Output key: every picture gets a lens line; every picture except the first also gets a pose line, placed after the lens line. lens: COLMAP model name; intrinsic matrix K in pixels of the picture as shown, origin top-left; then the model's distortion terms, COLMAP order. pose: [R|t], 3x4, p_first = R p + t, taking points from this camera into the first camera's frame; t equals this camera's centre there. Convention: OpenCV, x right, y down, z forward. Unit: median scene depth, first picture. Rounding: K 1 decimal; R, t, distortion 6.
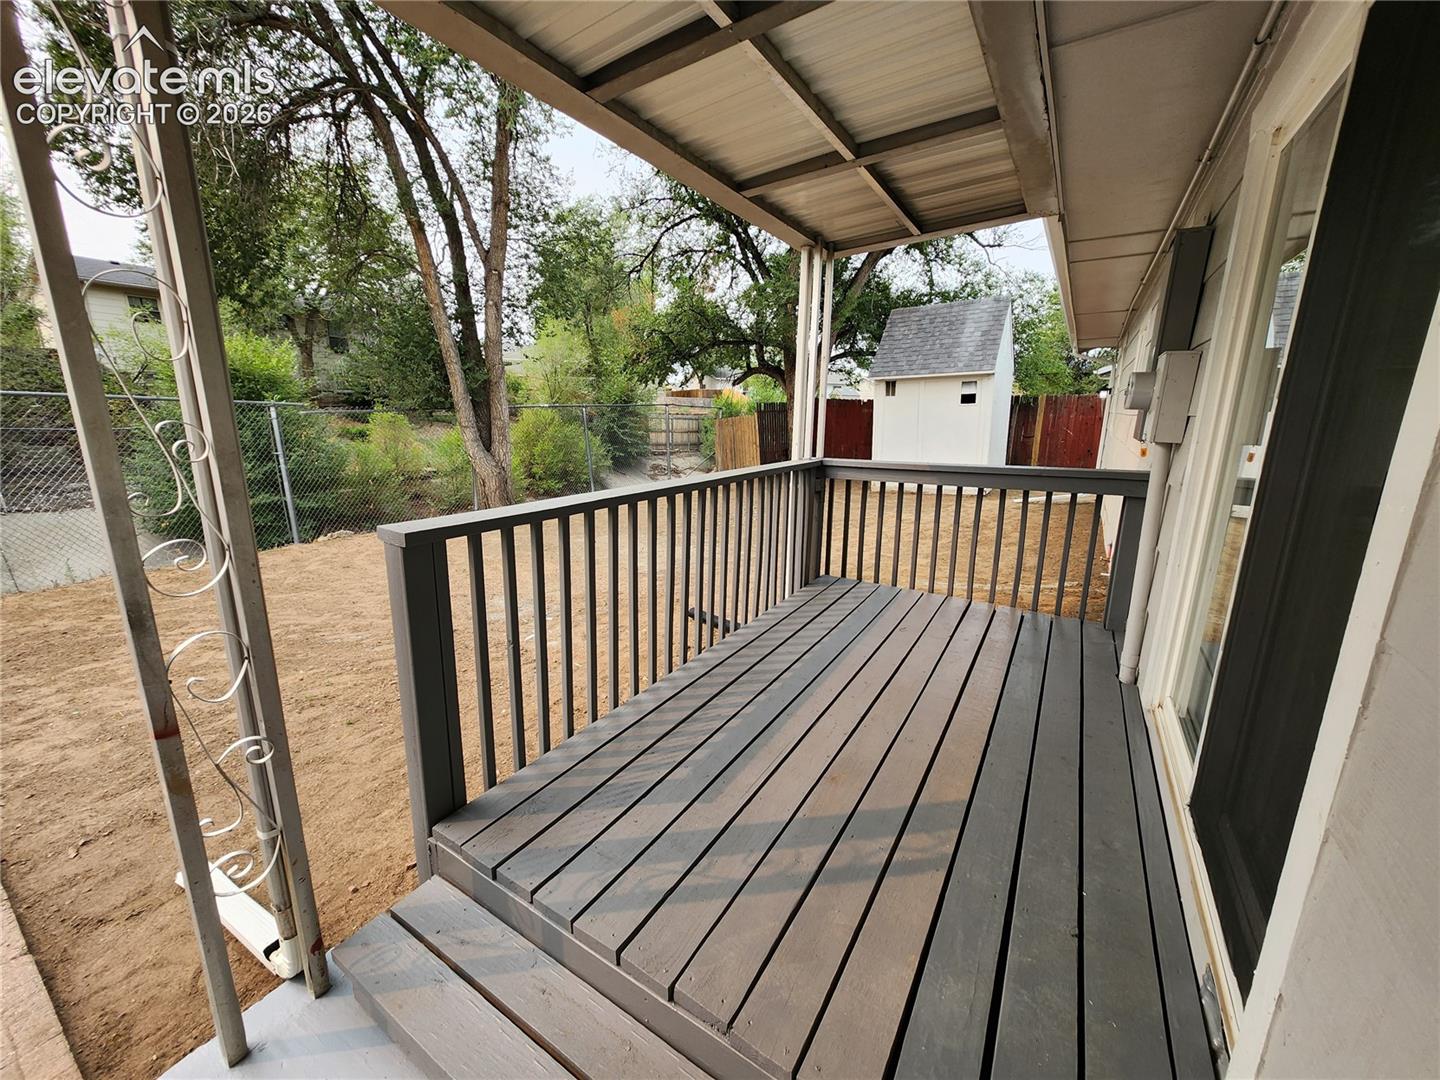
lens RADIAL K [[562.9, 0, 718.2], [0, 562.9, 538.2], [0, 0, 1]] dist [0.002813, -0.000315]
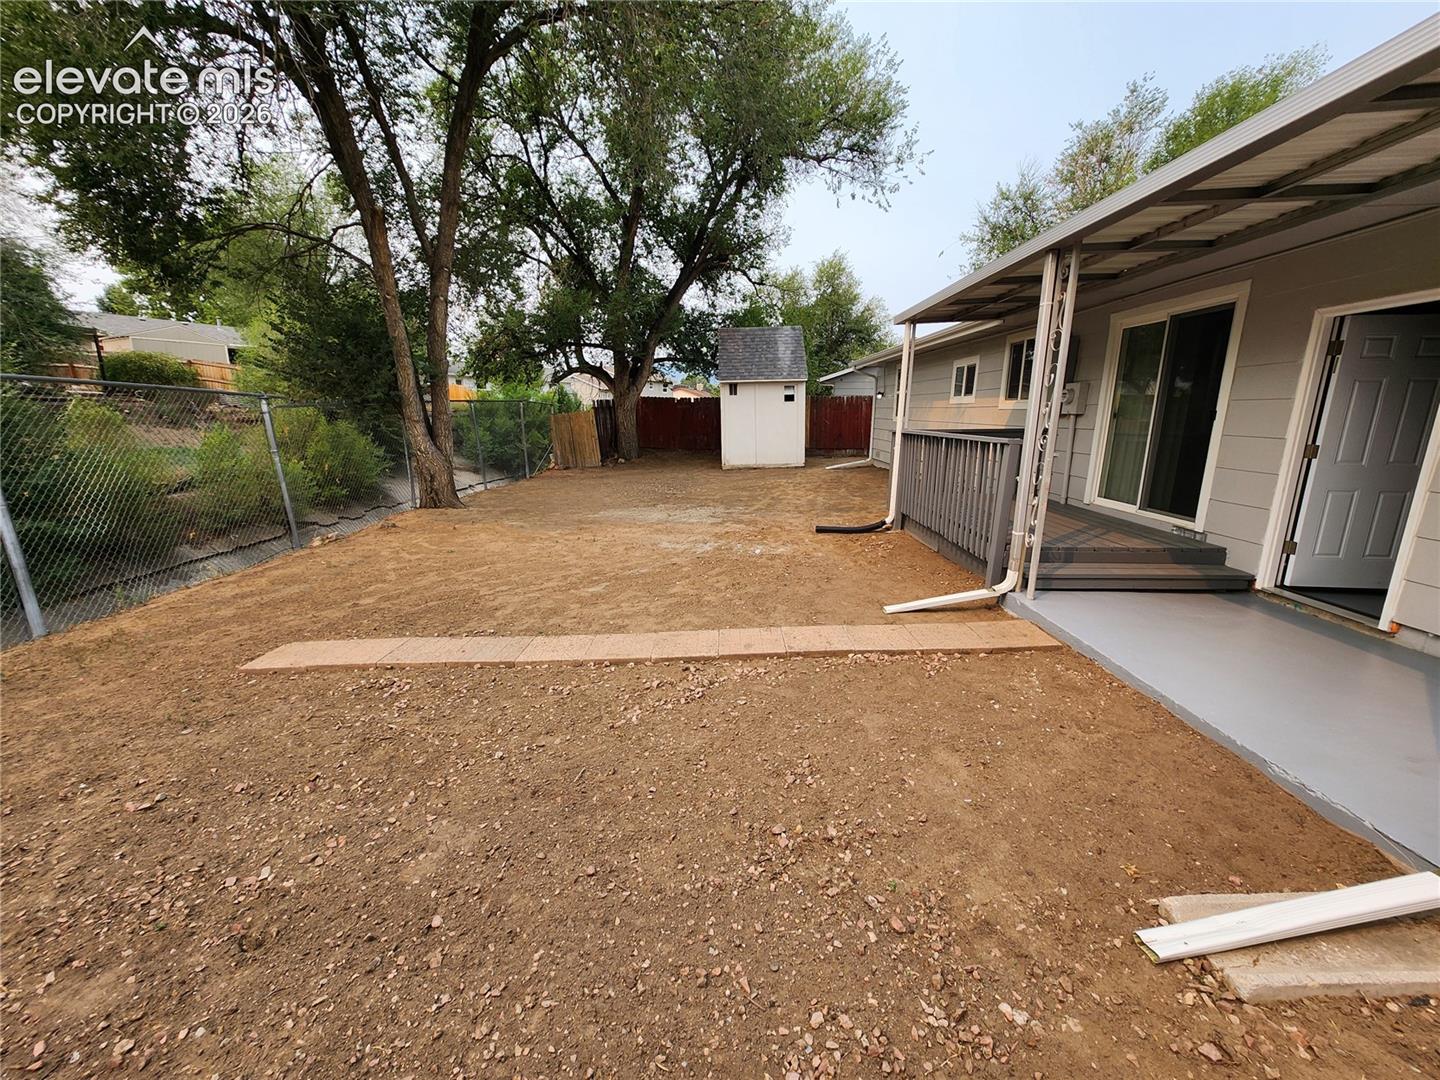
lens RADIAL K [[562.9, 0, 719.1], [0, 562.9, 541.2], [0, 0, 1]] dist [0.002813, -0.000315]
pose [[0.848974, -0.120947, 0.514407, -0.451104], [0.117446, 0.992294, 0.039474, 0.028366], [-0.515217, 0.026903, 0.856637, -0.095276]]
